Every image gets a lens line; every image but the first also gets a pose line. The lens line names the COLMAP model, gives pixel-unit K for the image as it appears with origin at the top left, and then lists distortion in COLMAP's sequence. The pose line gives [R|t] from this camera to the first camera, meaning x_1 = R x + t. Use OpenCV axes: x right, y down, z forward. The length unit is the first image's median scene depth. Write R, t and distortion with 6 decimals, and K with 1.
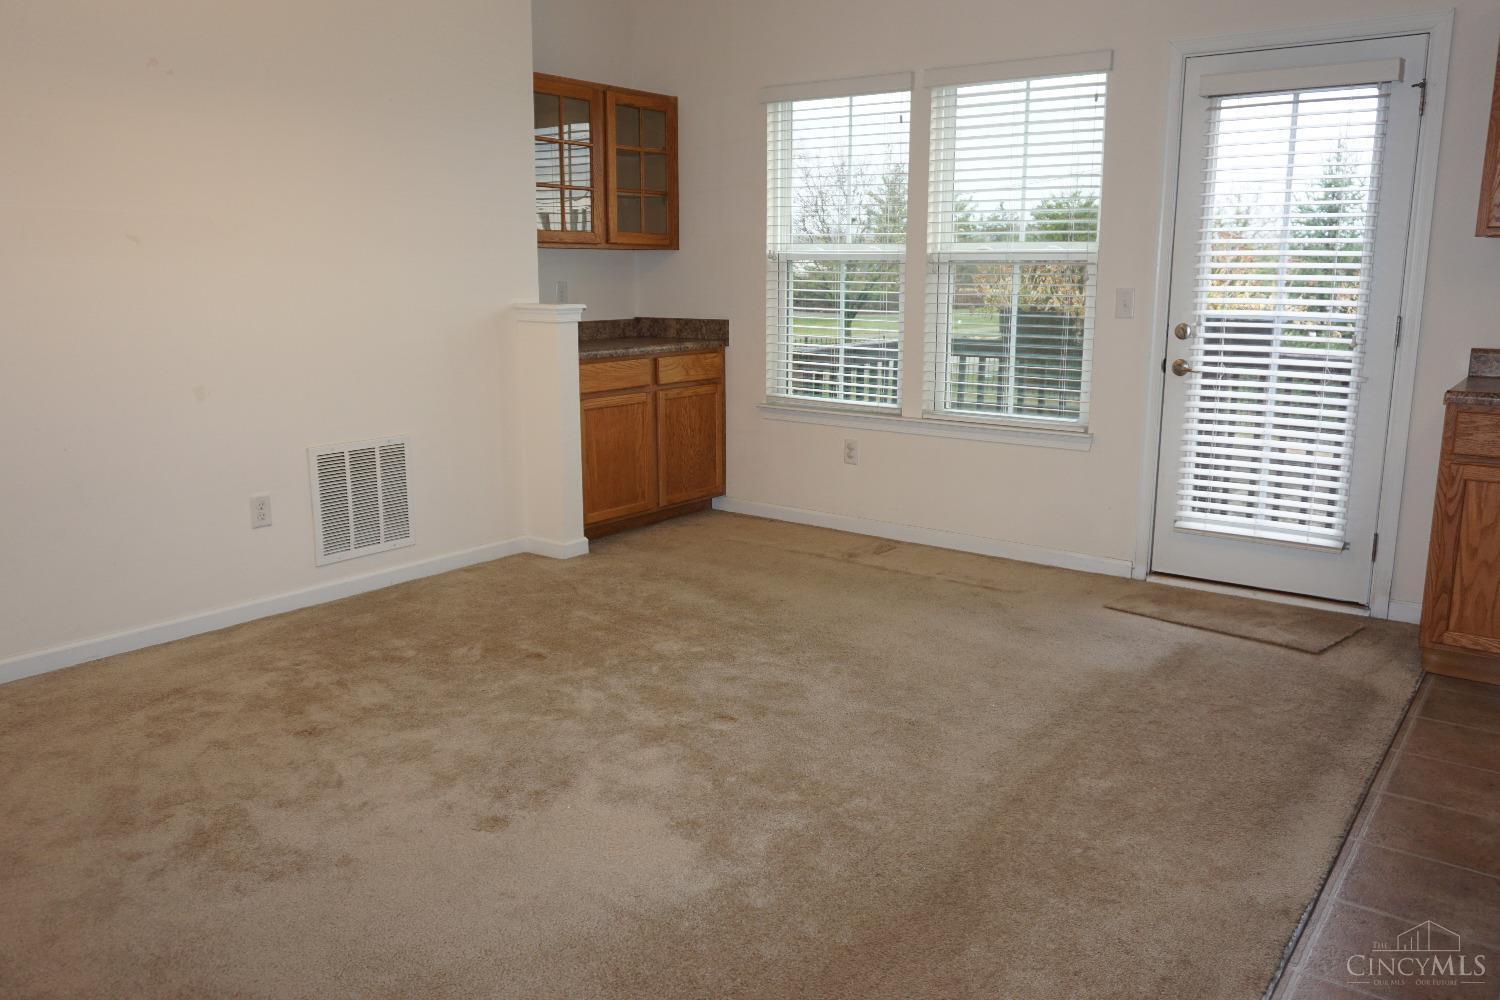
lens RADIAL K [[1138.2, 0, 761.0], [0, 1138.2, 504.7], [0, 0, 1]] dist [-0.015897, 0.003894]
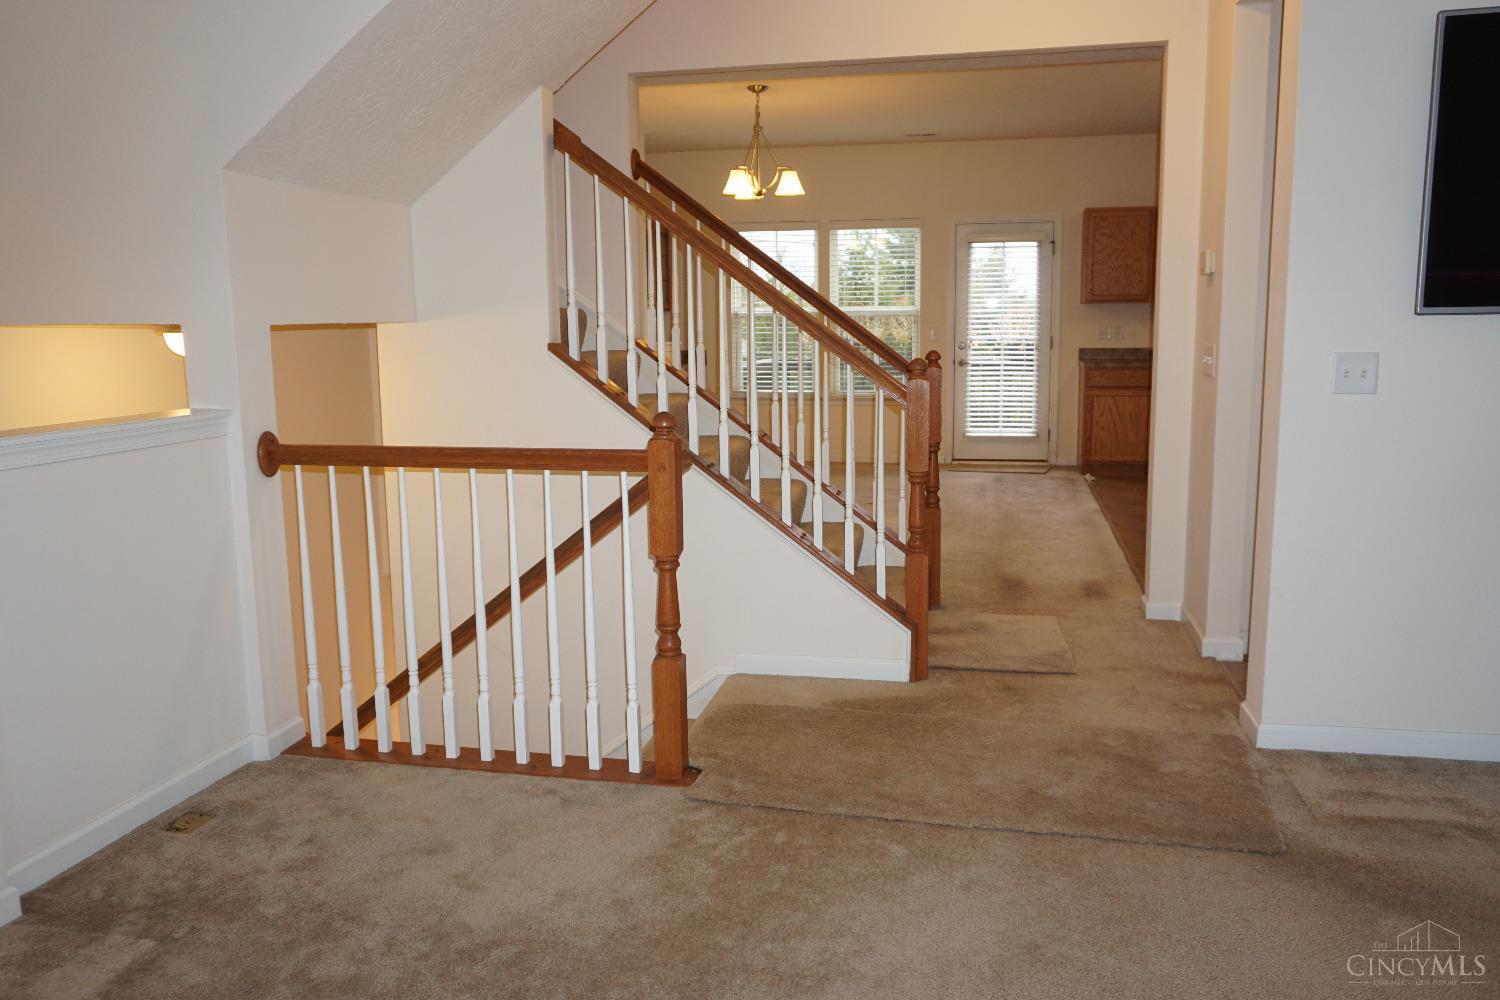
lens RADIAL K [[1138.2, 0, 761.0], [0, 1138.2, 504.7], [0, 0, 1]] dist [-0.015897, 0.003894]
pose [[0.910592, -0.081716, 0.405148, -0.981214], [0.098201, 0.994965, -0.020035, 0.173245], [-0.401471, 0.058030, 0.914032, -0.915836]]
